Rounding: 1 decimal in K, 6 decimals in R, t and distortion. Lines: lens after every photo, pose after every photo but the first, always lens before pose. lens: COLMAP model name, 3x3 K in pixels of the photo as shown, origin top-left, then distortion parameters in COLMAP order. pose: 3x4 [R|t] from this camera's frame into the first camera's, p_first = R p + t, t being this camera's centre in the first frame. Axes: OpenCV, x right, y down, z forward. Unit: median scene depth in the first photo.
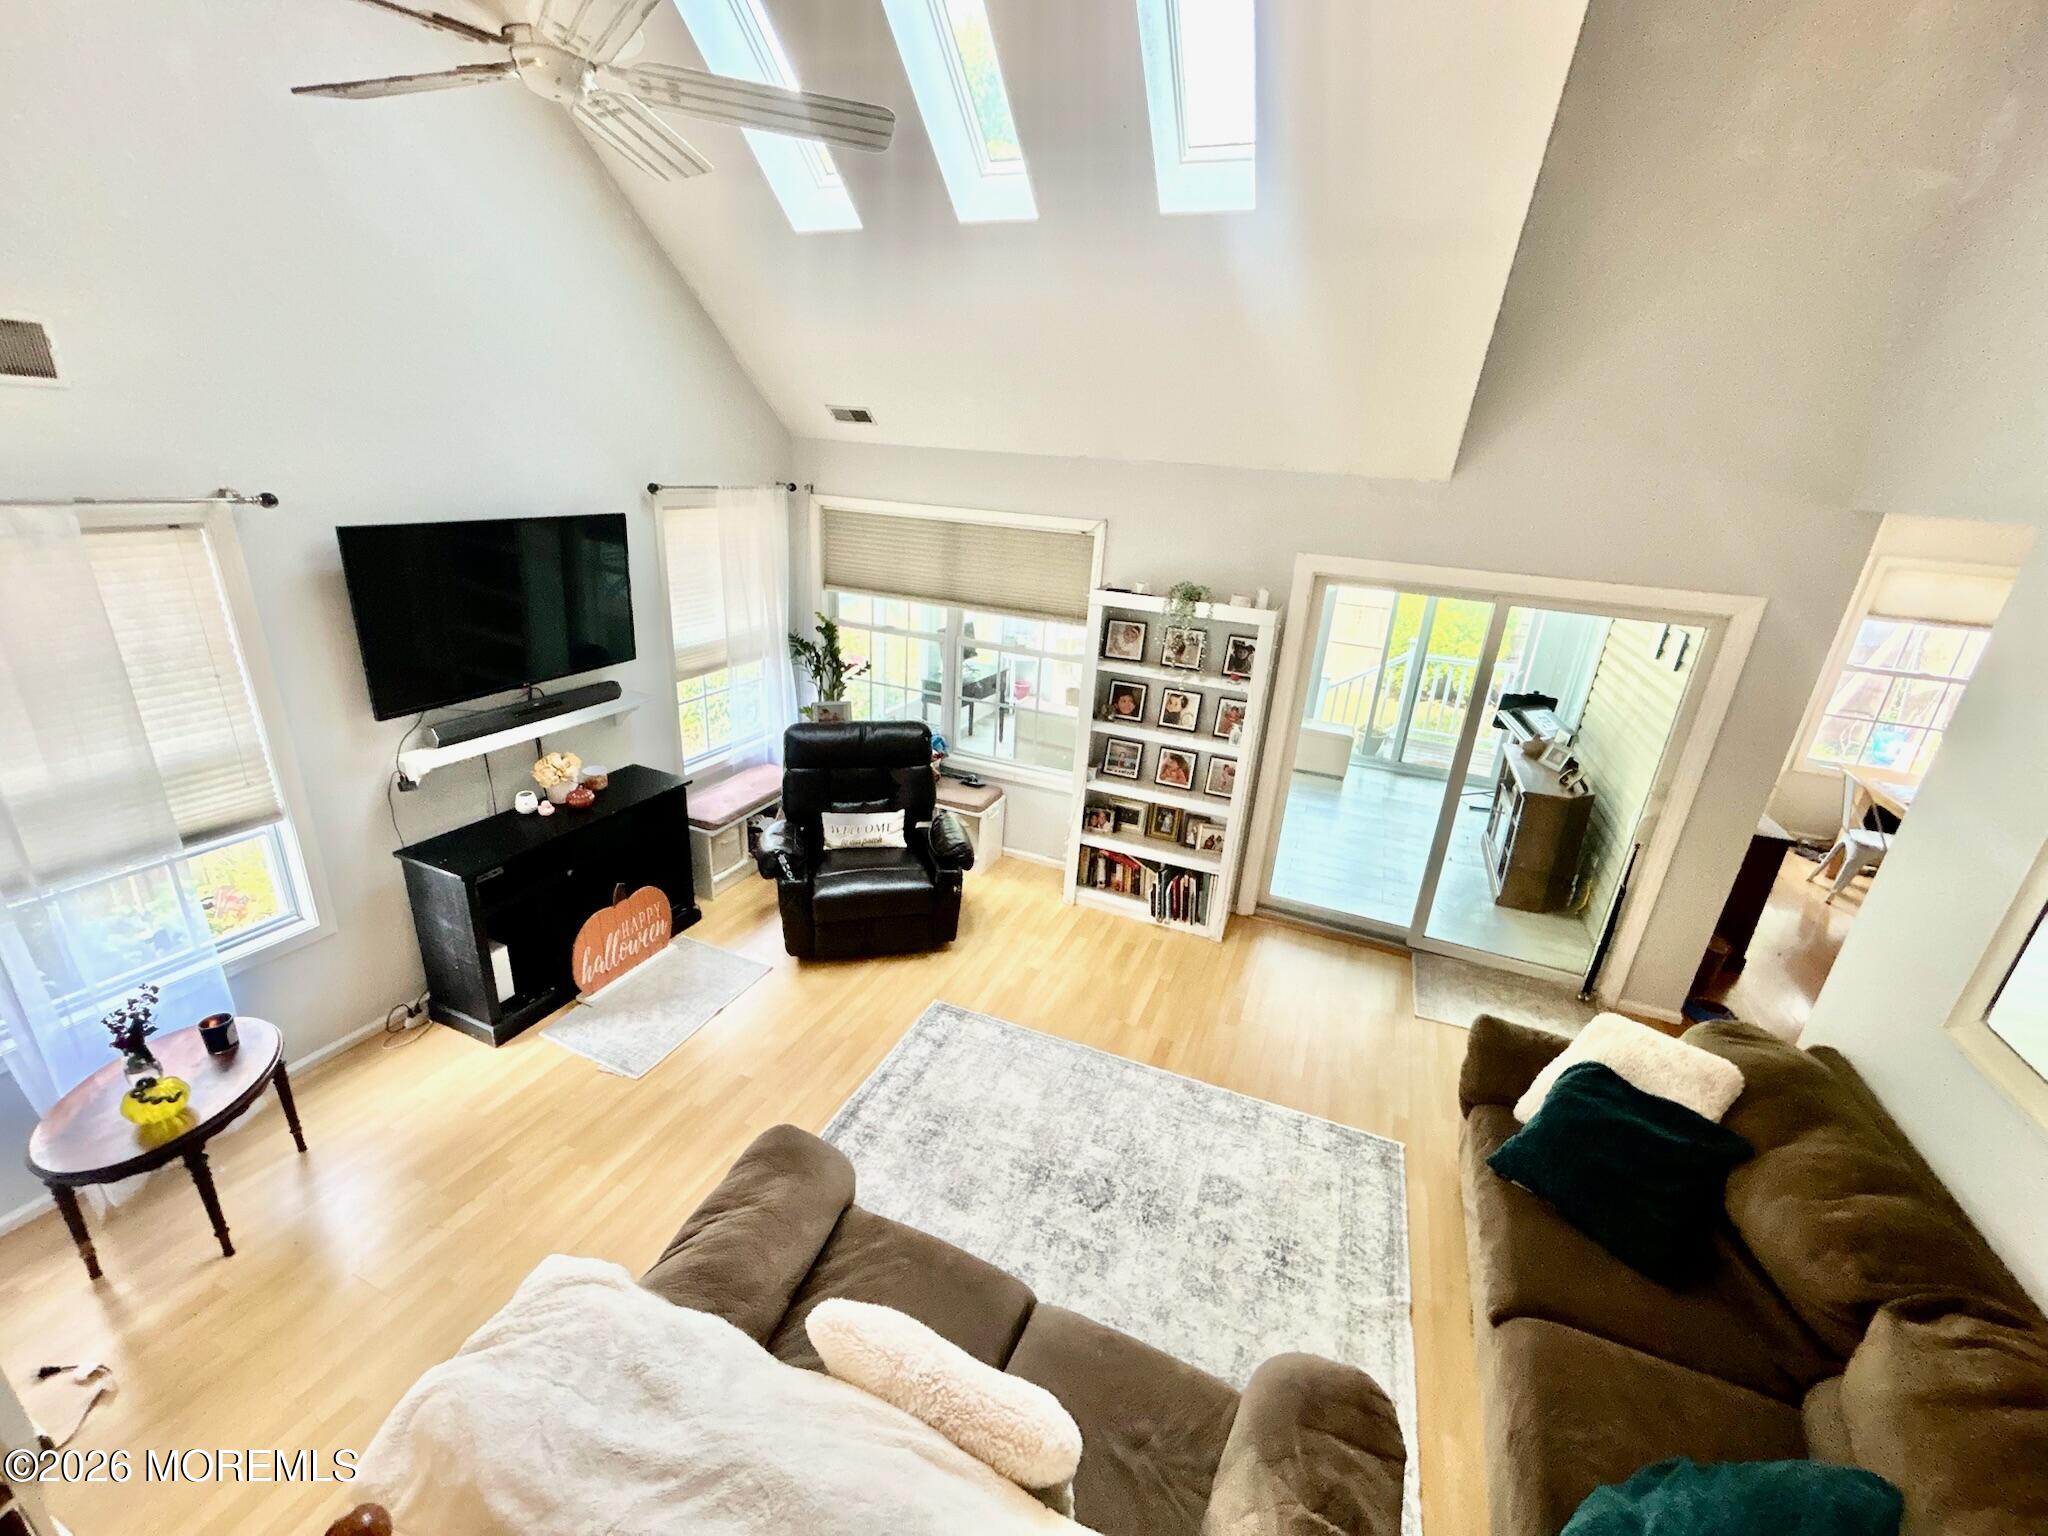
lens RADIAL K [[830.6, 0, 1024.0], [0, 830.6, 768.0], [0, 0, 1]] dist [-0.002829, 0.004041]
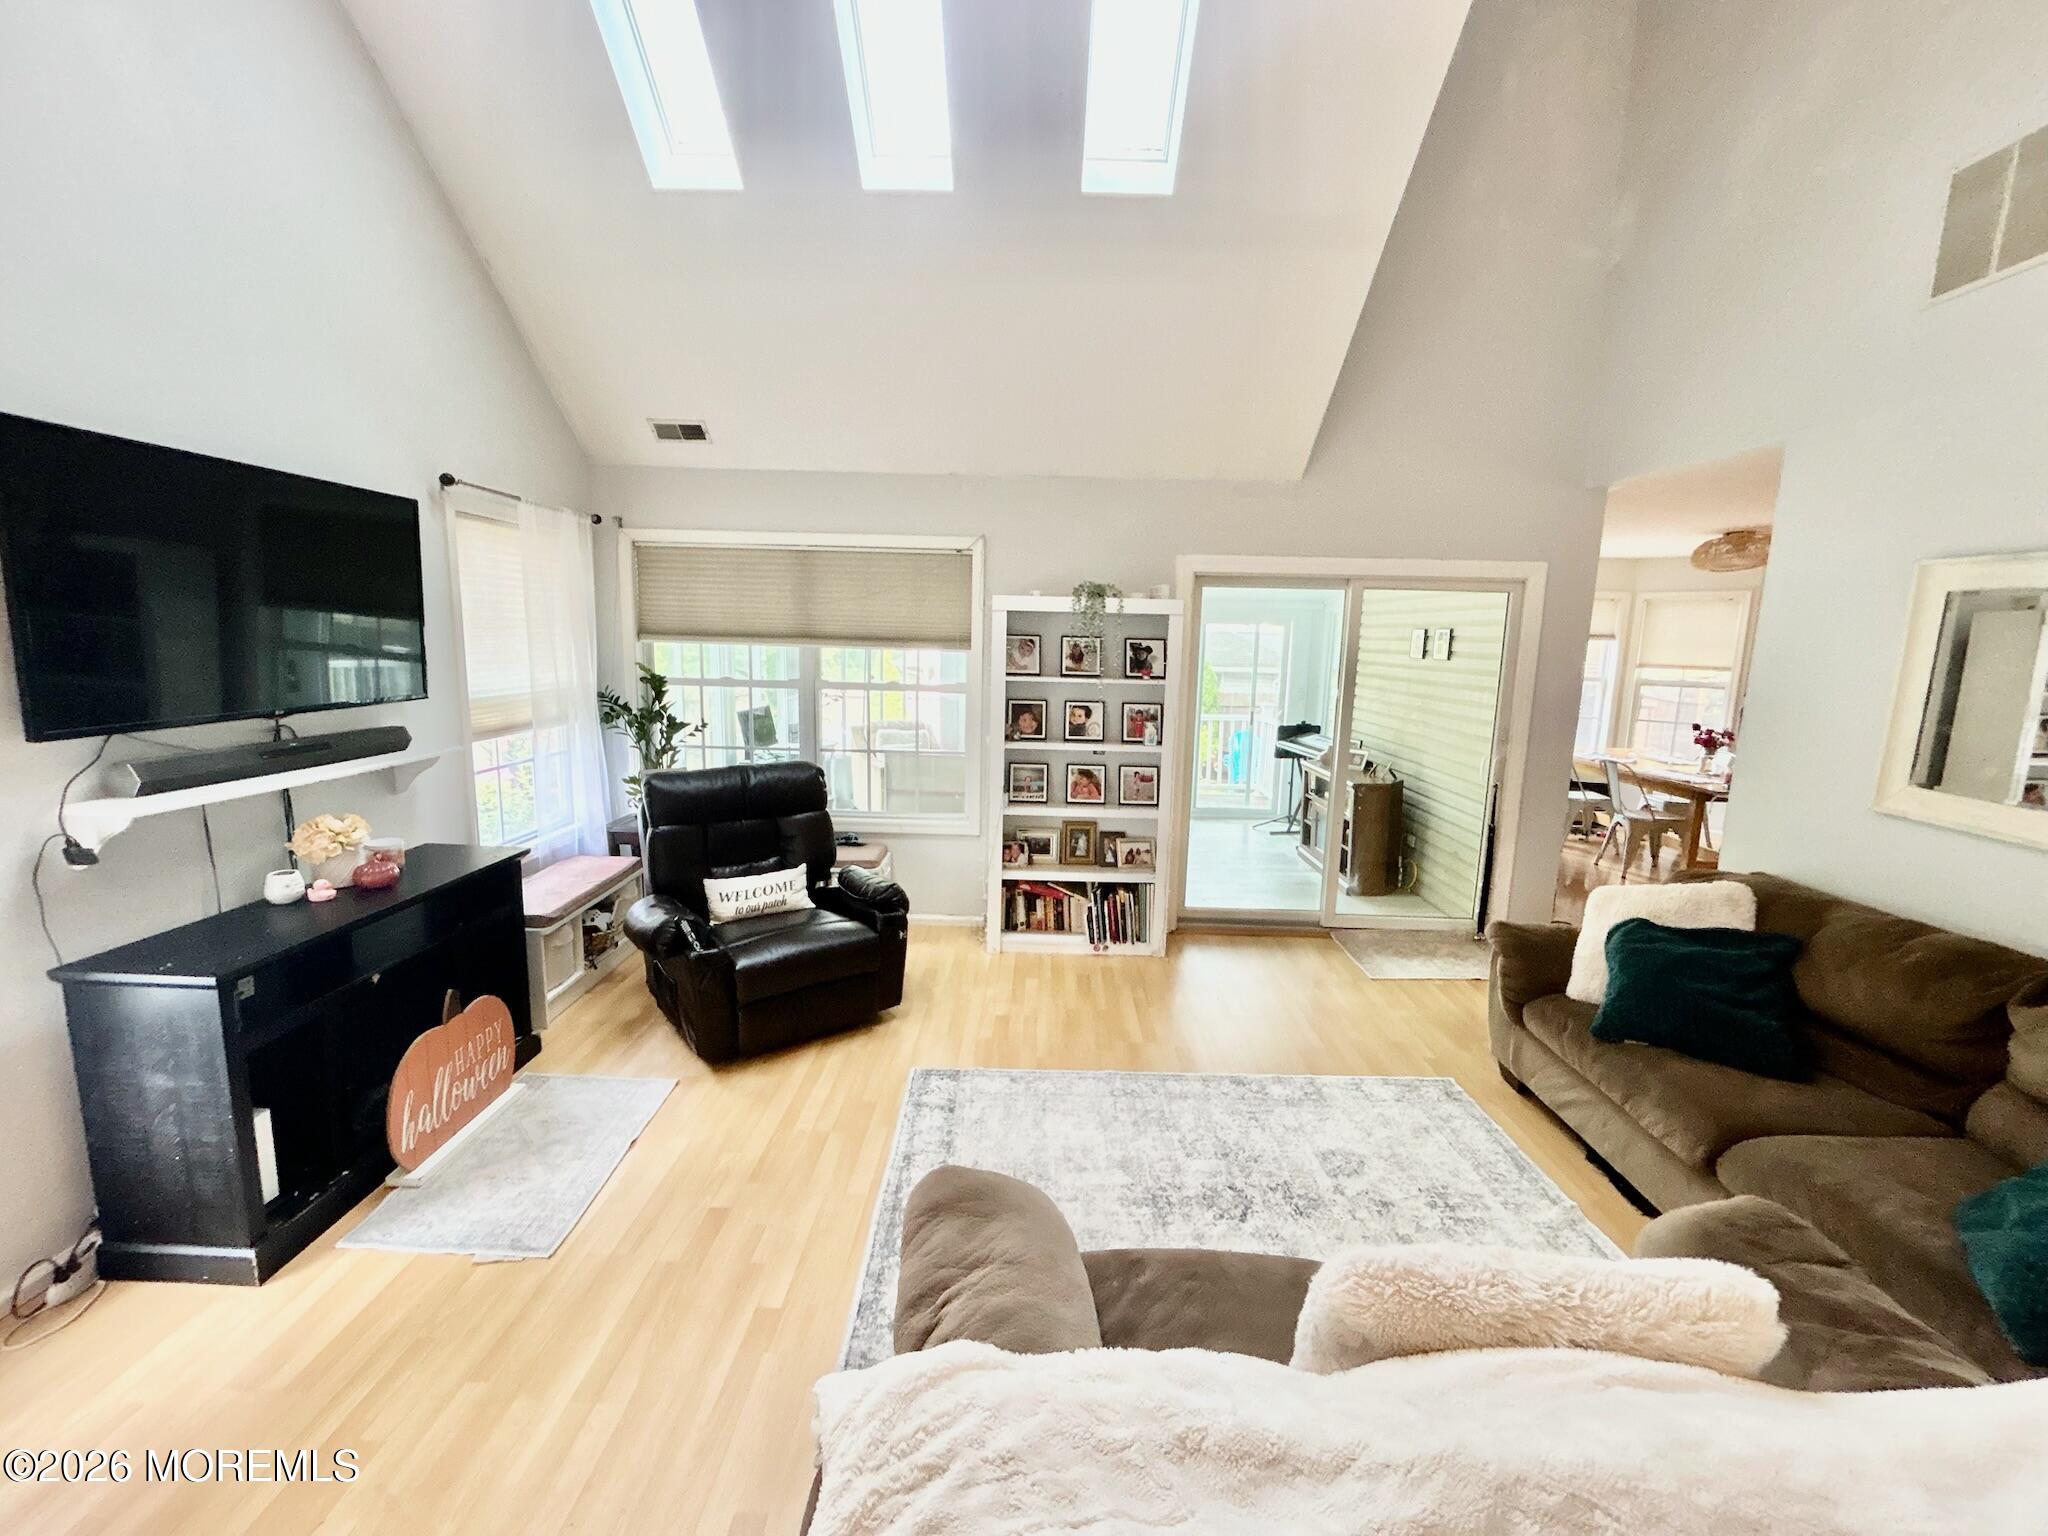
lens RADIAL K [[830.6, 0, 1024.0], [0, 830.6, 768.0], [0, 0, 1]] dist [-0.002829, 0.004041]
pose [[0.925932, -0.098317, 0.364670, -0.246164], [0.162454, 0.975319, -0.149535, 0.121879], [-0.340968, 0.197701, 0.919051, 0.152728]]
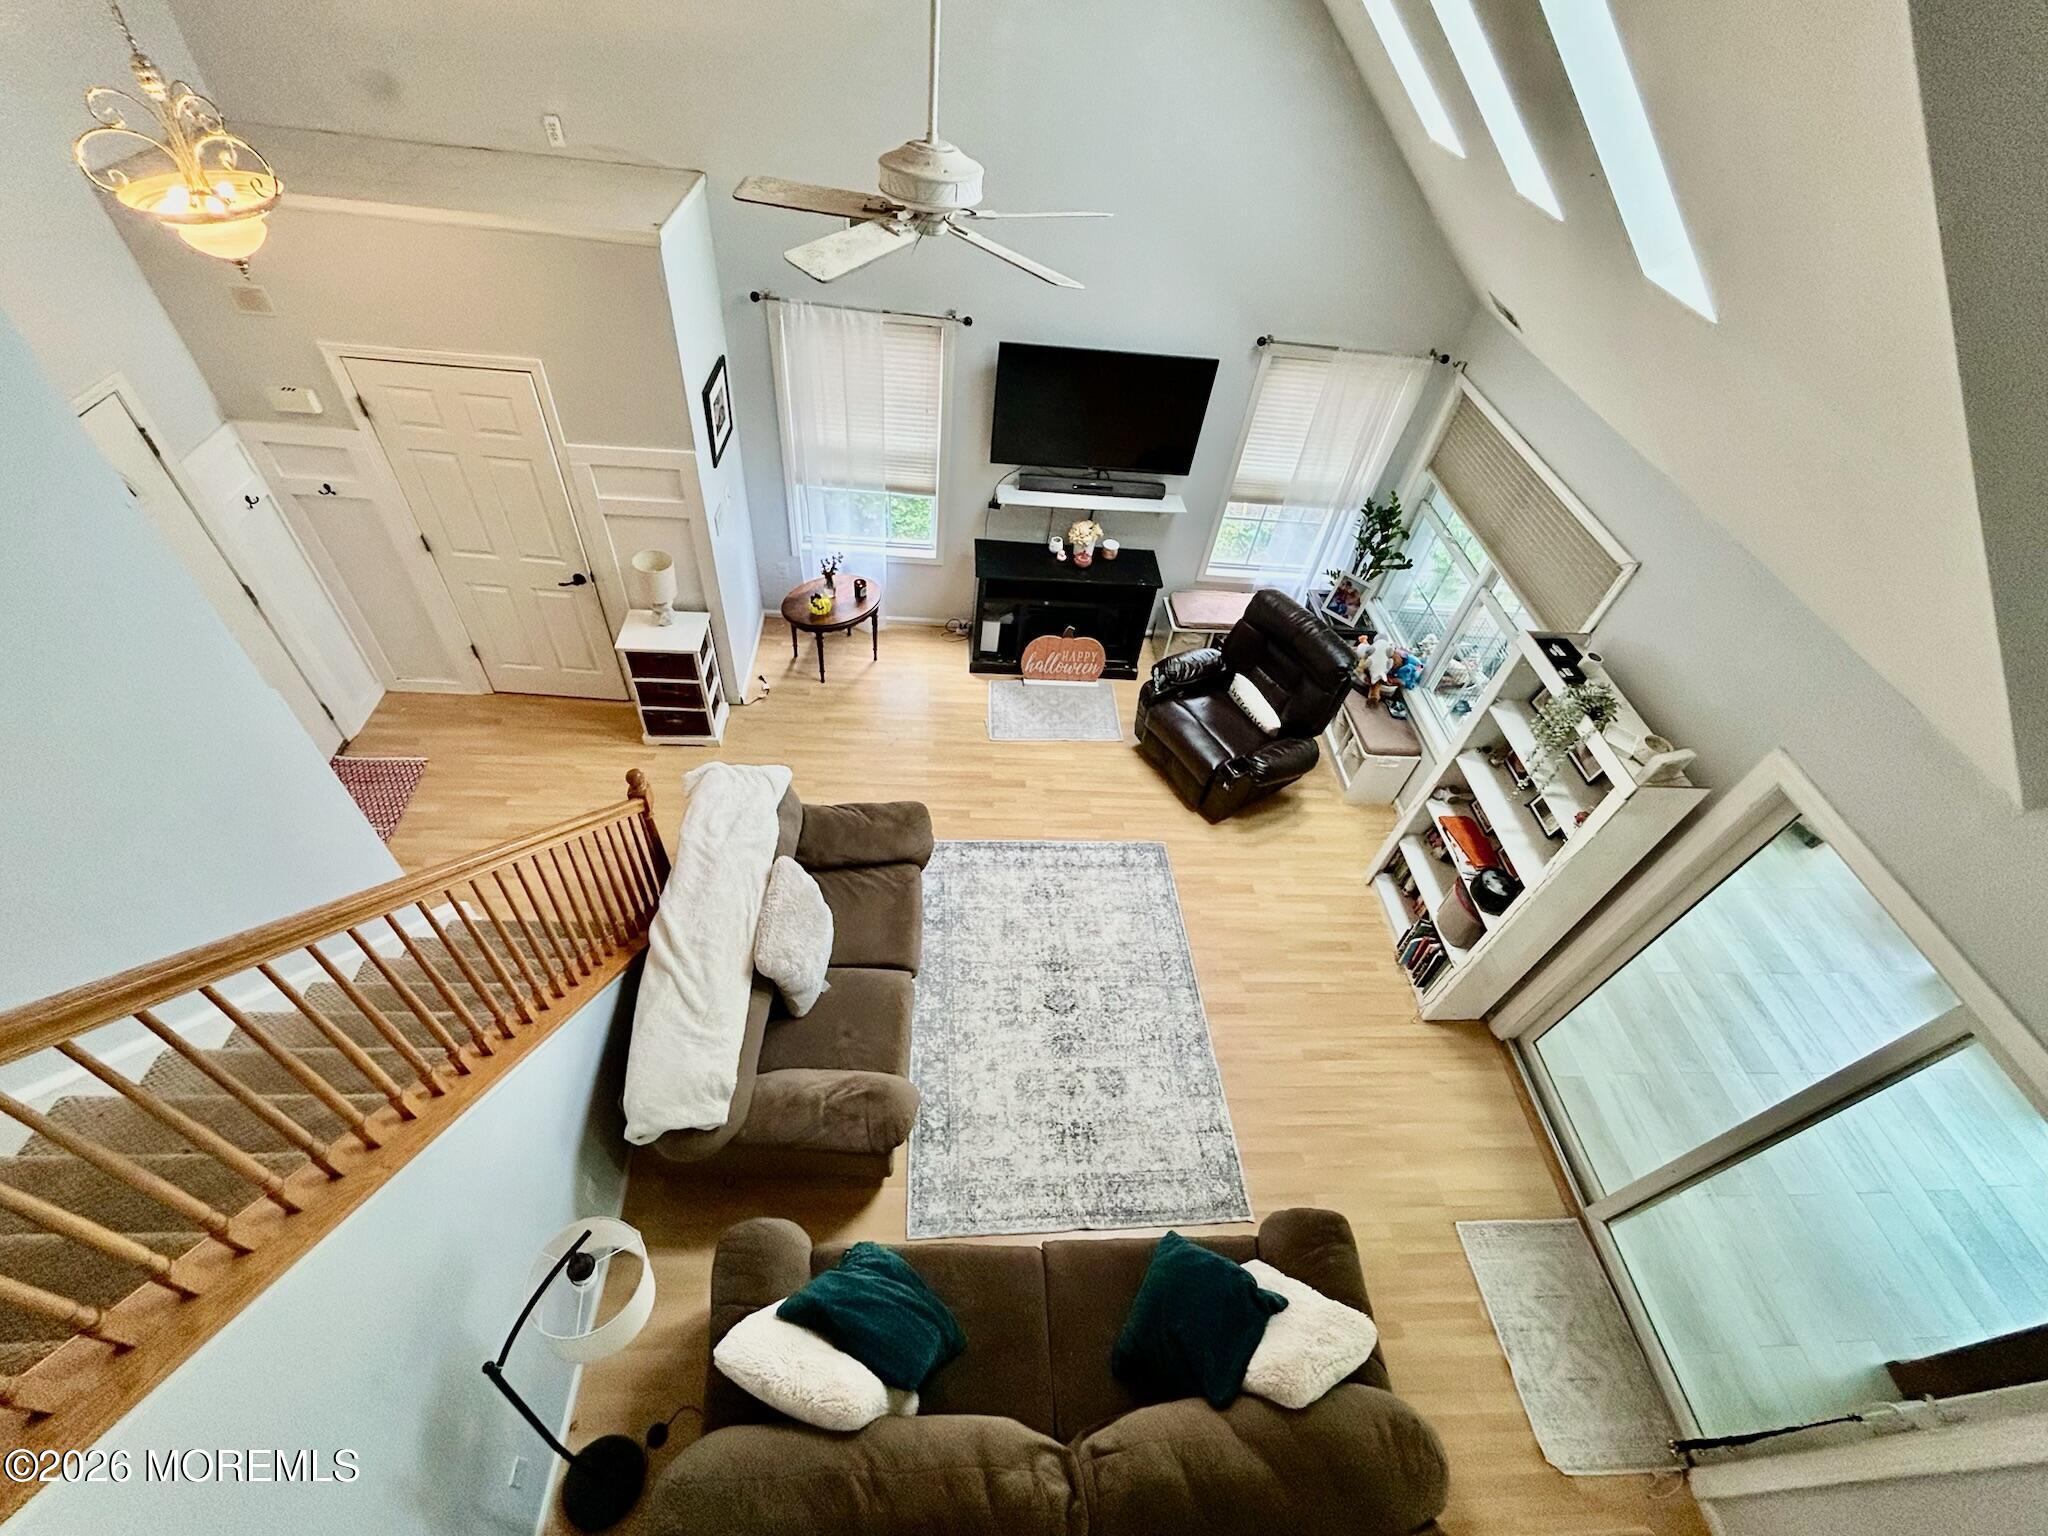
lens RADIAL K [[866.8, 0, 1024.0], [0, 866.8, 768.0], [0, 0, 1]] dist [-0.000412, 0.000057]
pose [[0.443584, 0.642672, -0.624664, 0.490349], [-0.386339, 0.766023, 0.513761, -0.356268], [0.808688, 0.013436, 0.588085, 0.056199]]
